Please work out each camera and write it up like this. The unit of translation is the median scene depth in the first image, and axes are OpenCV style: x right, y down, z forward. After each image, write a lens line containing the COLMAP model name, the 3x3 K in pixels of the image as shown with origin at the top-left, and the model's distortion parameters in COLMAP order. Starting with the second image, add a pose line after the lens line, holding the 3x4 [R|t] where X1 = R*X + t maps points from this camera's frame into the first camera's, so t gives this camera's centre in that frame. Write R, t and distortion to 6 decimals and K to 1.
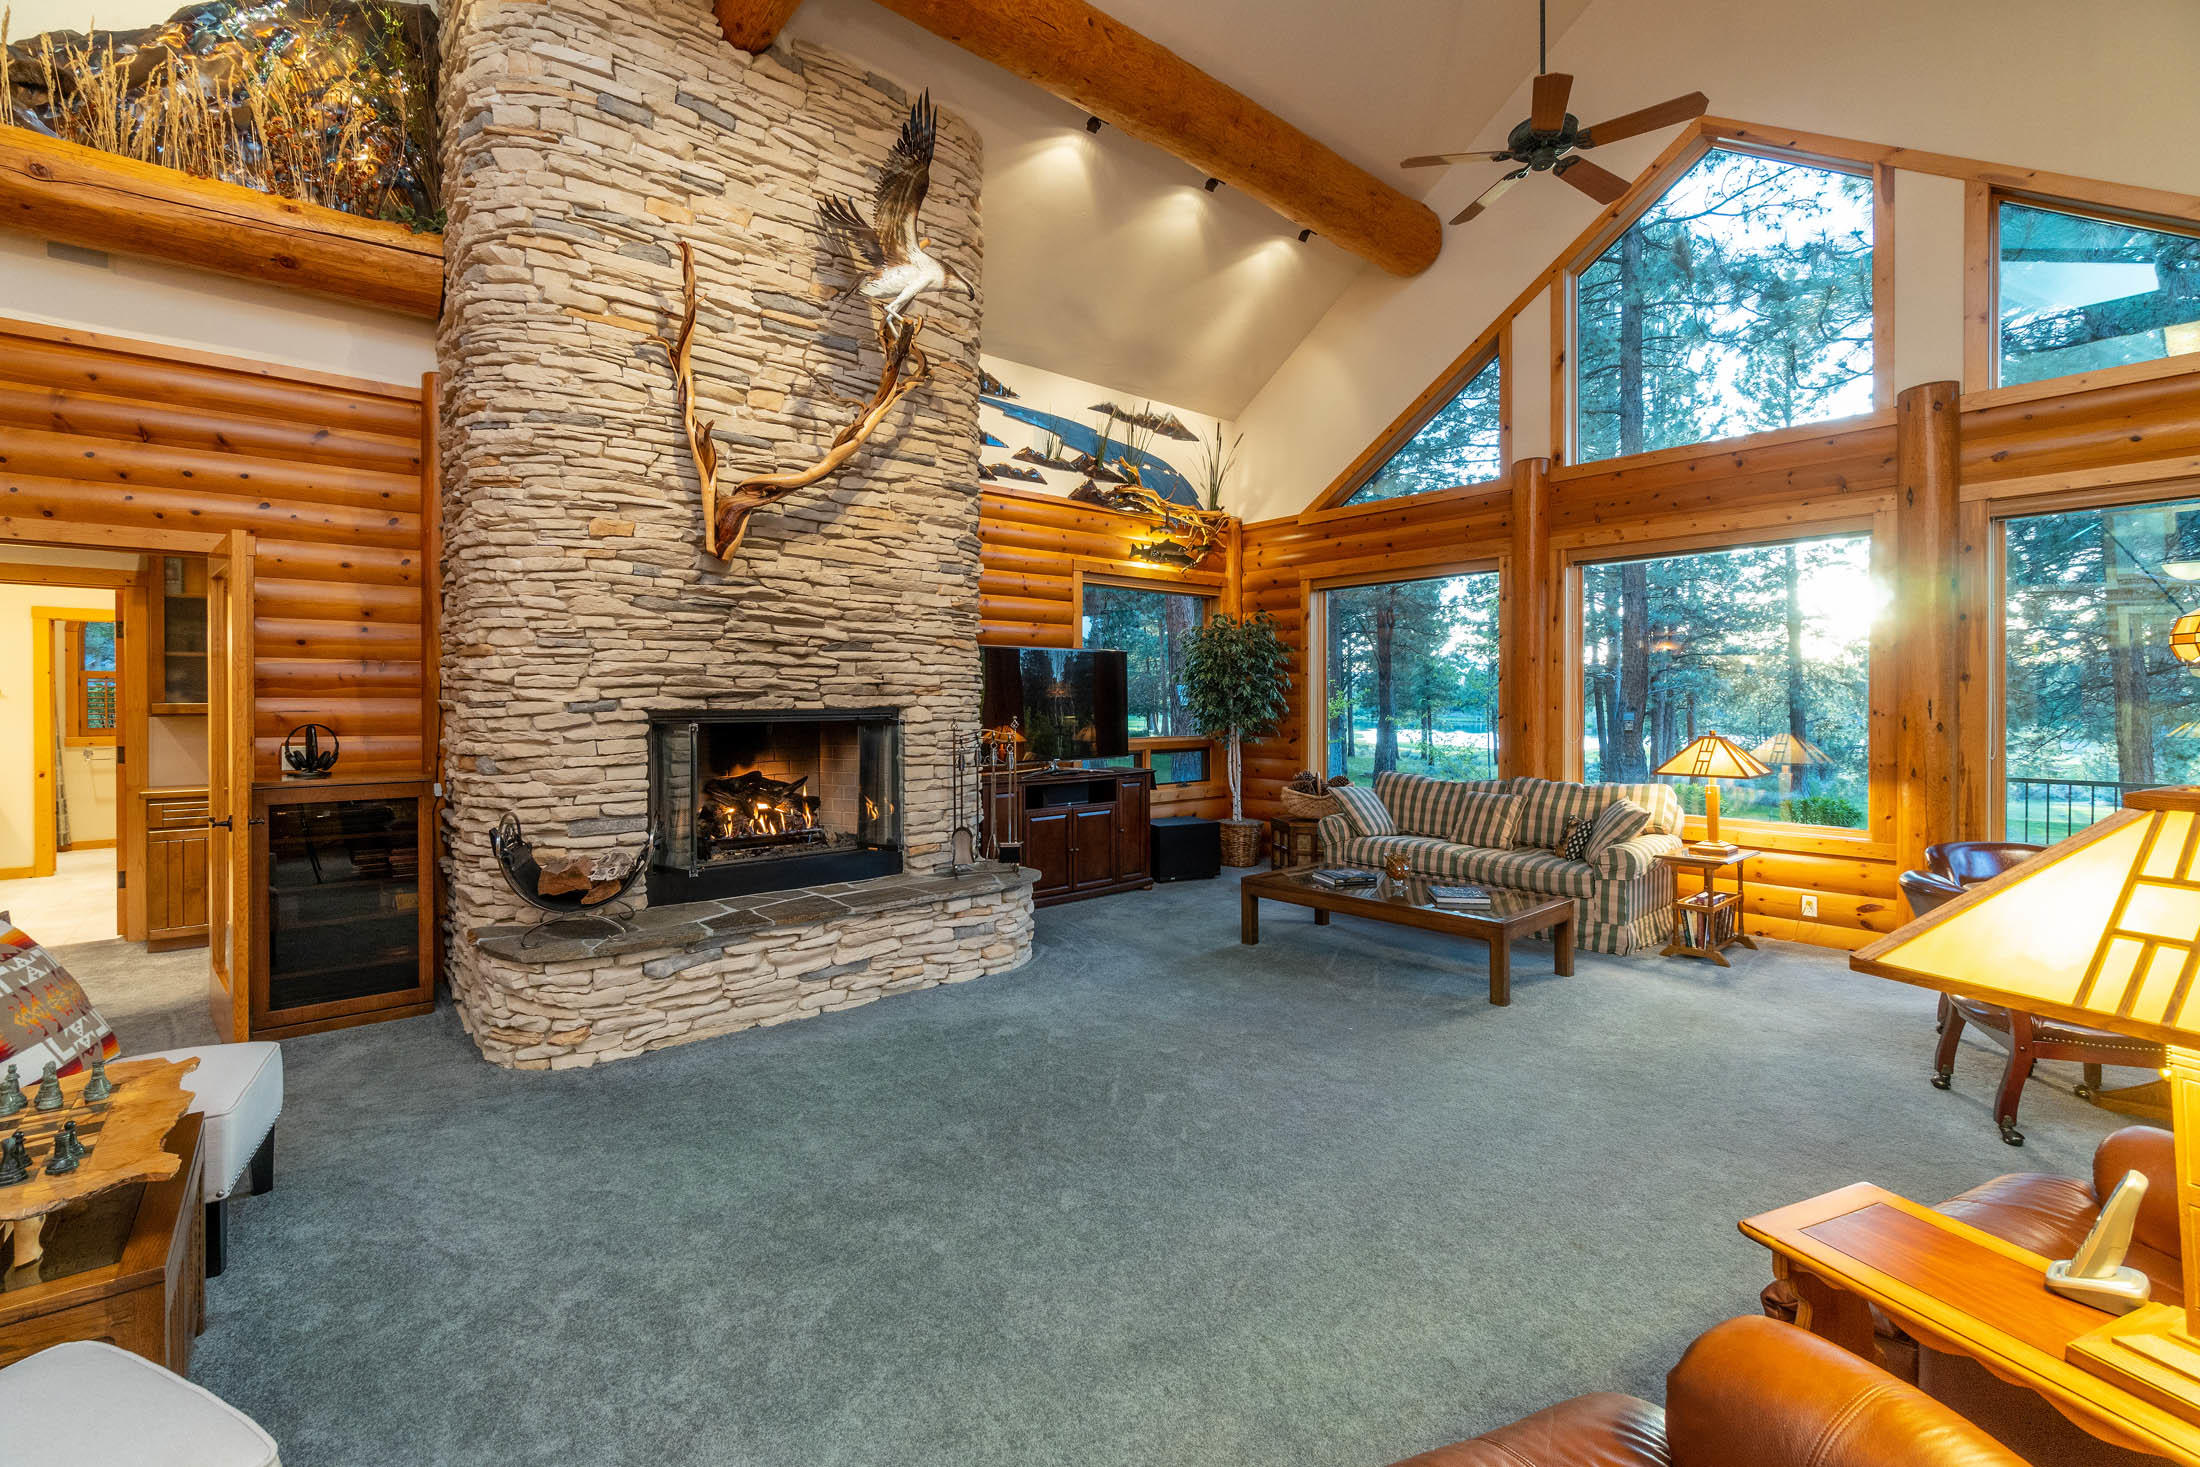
lens RADIAL K [[958.6, 0, 1129.5], [0, 958.6, 726.1], [0, 0, 1]] dist [-0.000764, -0.000910]
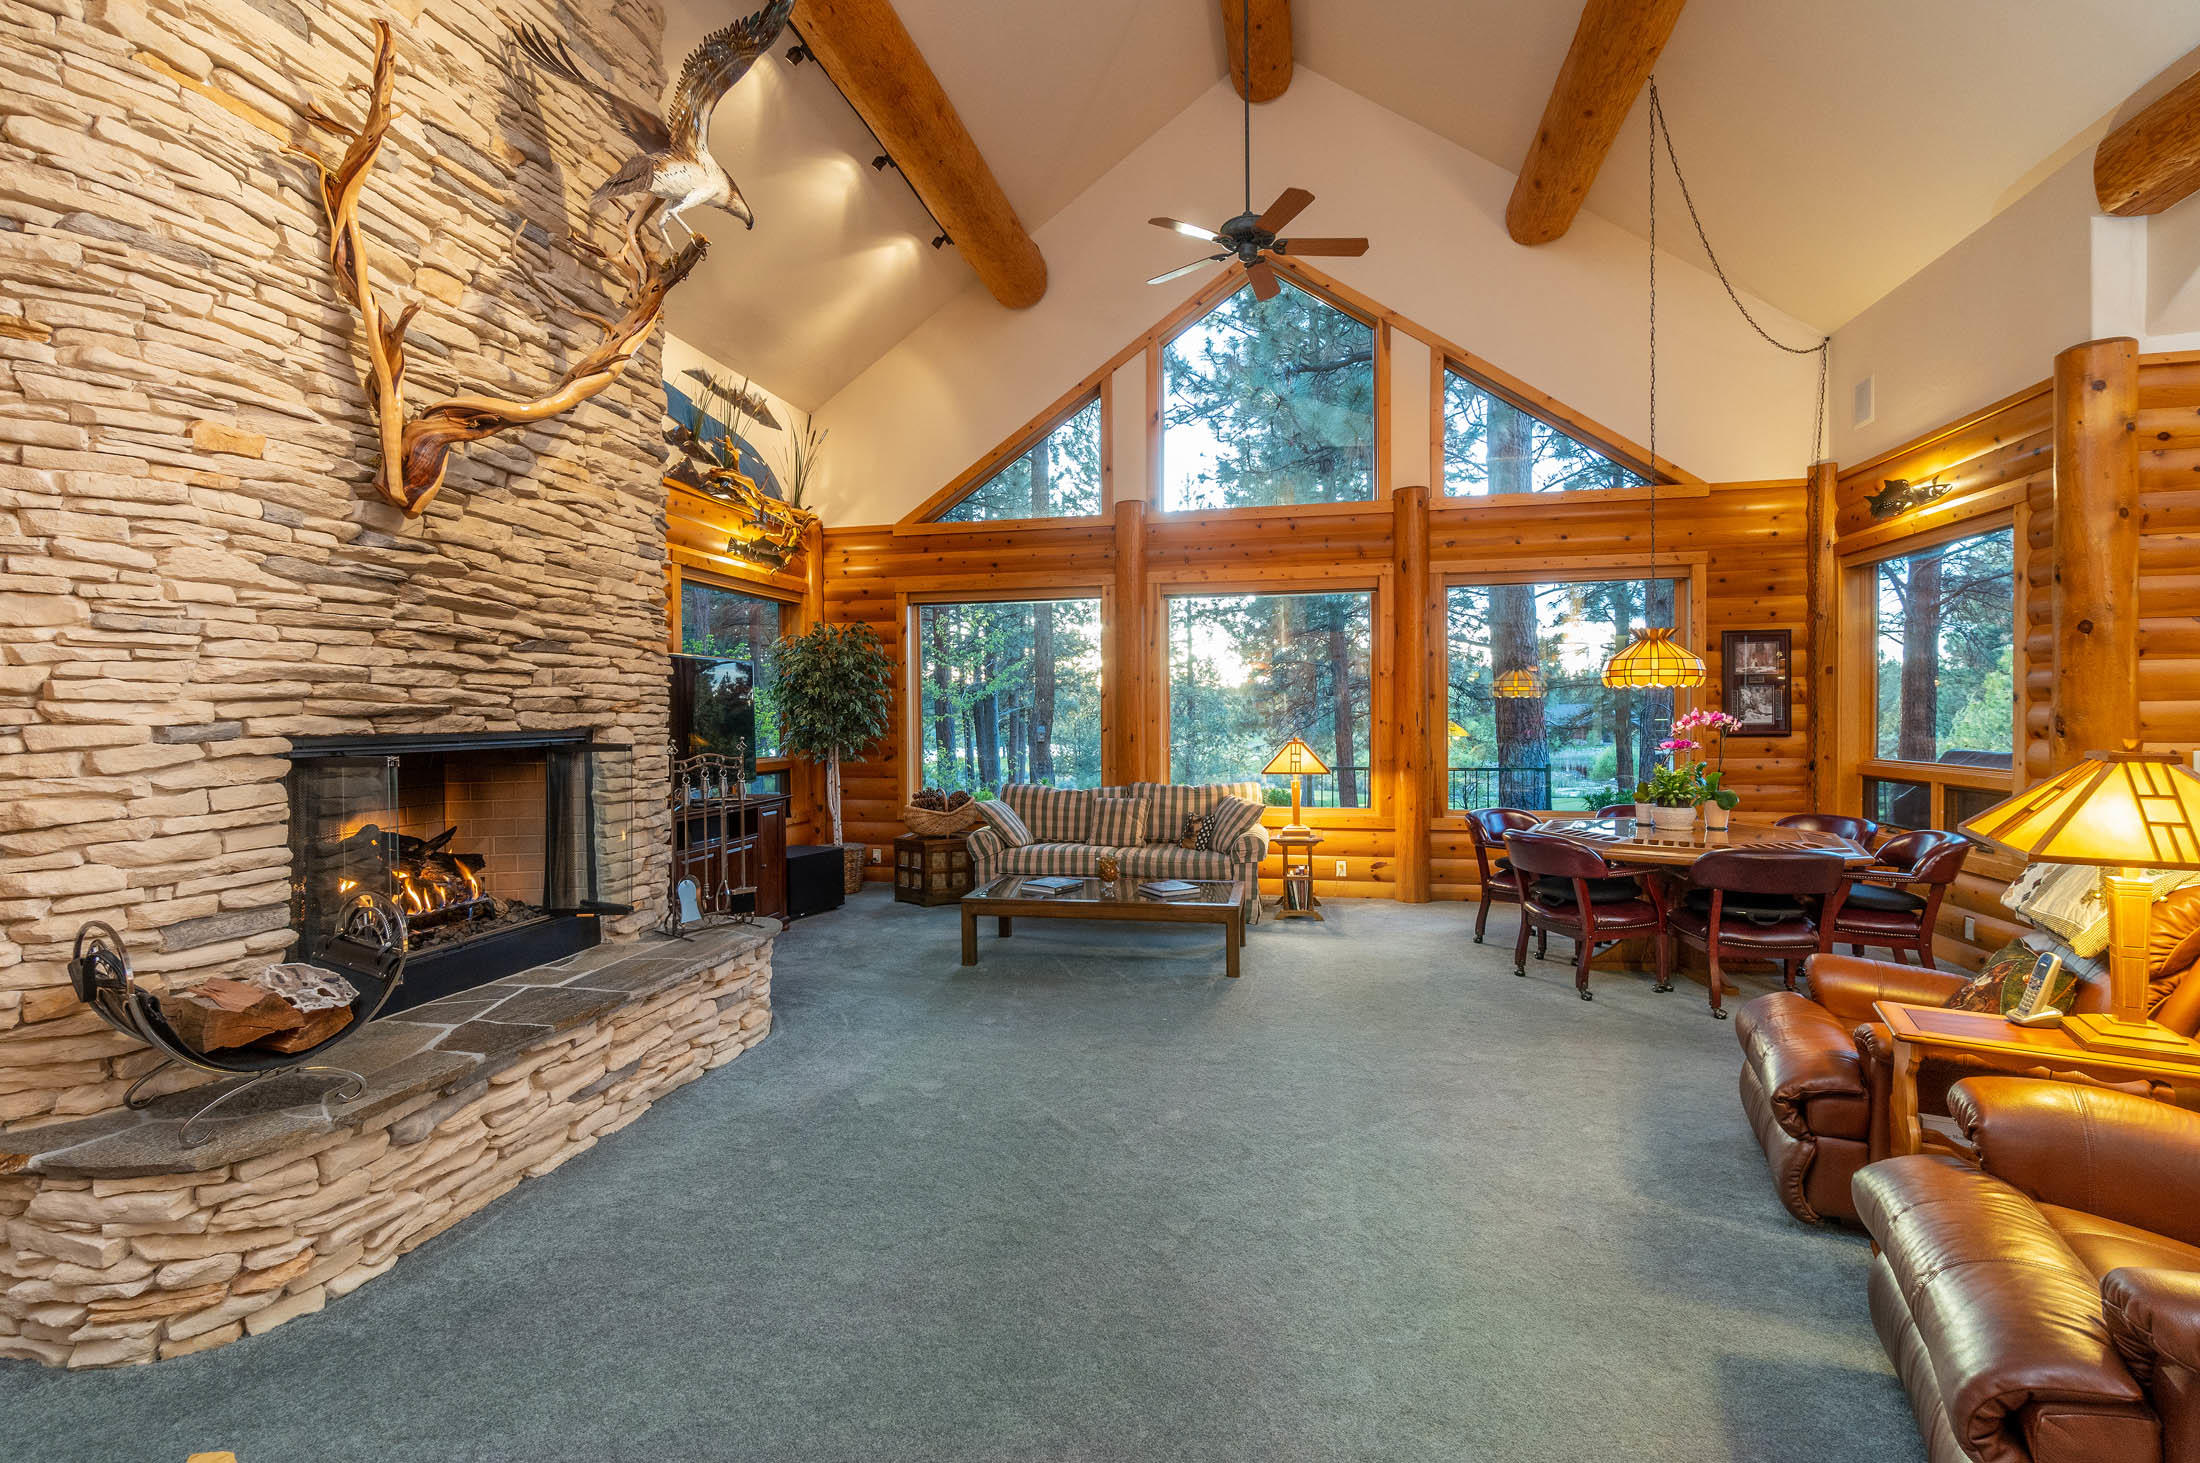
lens RADIAL K [[958.6, 0, 1104.1], [0, 958.6, 750.1], [0, 0, 1]] dist [-0.000764, -0.000910]
pose [[0.804995, -0.027867, 0.592627, -0.391875], [0.022640, 0.999612, 0.016252, -0.005411], [-0.592850, 0.000334, 0.805313, 0.150727]]
